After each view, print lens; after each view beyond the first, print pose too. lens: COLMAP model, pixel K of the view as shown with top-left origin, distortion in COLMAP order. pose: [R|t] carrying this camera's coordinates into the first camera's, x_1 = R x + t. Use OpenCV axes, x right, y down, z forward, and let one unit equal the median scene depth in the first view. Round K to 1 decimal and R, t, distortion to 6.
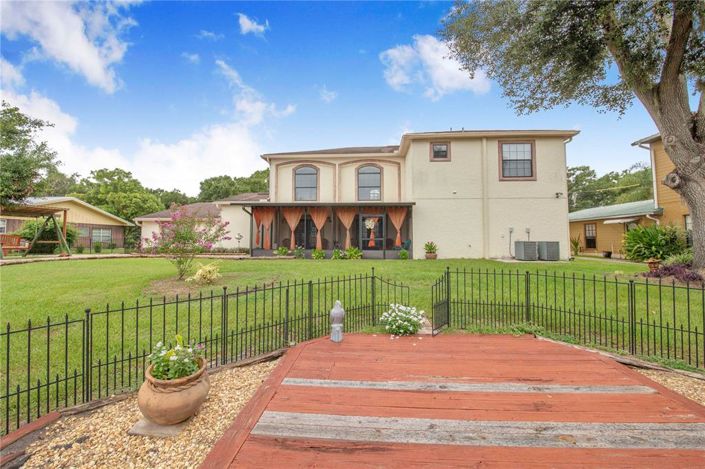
lens RADIAL K [[277.1, 0, 352.5], [0, 277.1, 231.2], [0, 0, 1]] dist [-0.000556, -0.000638]
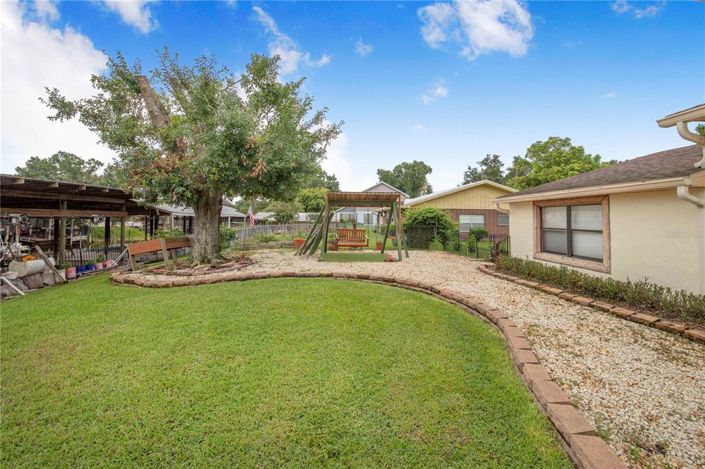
lens RADIAL K [[280.3, 0, 347.7], [0, 280.3, 212.6], [0, 0, 1]] dist [-0.001053, -0.010005]
pose [[0.122299, -0.026418, -0.992142, -0.349188], [0.023446, 0.999444, -0.023722, -0.017386], [0.992216, -0.020360, 0.122850, 0.823259]]
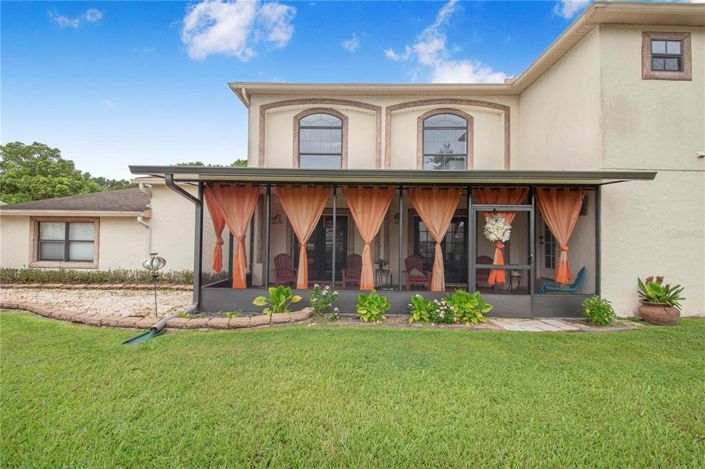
lens RADIAL K [[277.1, 0, 352.5], [0, 277.1, 231.2], [0, 0, 1]] dist [-0.000556, -0.000638]
pose [[0.998316, 0.009721, 0.057196, -0.165898], [-0.010153, 0.999922, 0.007272, -0.023331], [-0.057121, -0.007841, 0.998336, 0.590098]]
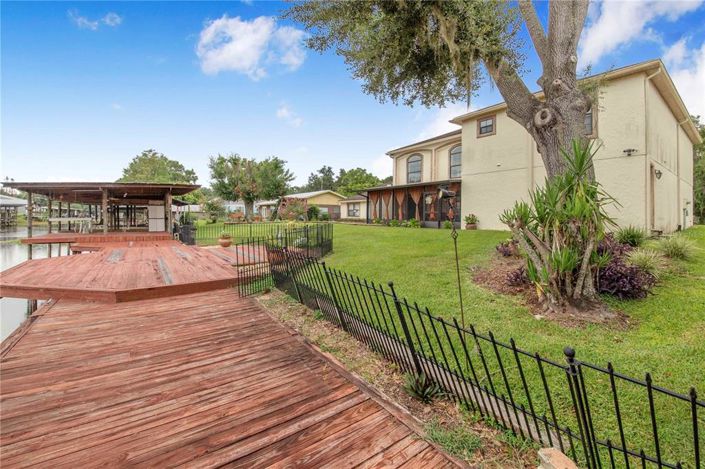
lens RADIAL K [[280.3, 0, 347.7], [0, 280.3, 212.6], [0, 0, 1]] dist [-0.001053, -0.010005]
pose [[0.635831, -0.005918, -0.771806, 0.762801], [0.018822, 0.999792, 0.007840, 0.012933], [0.771599, -0.019512, 0.635810, -0.063565]]
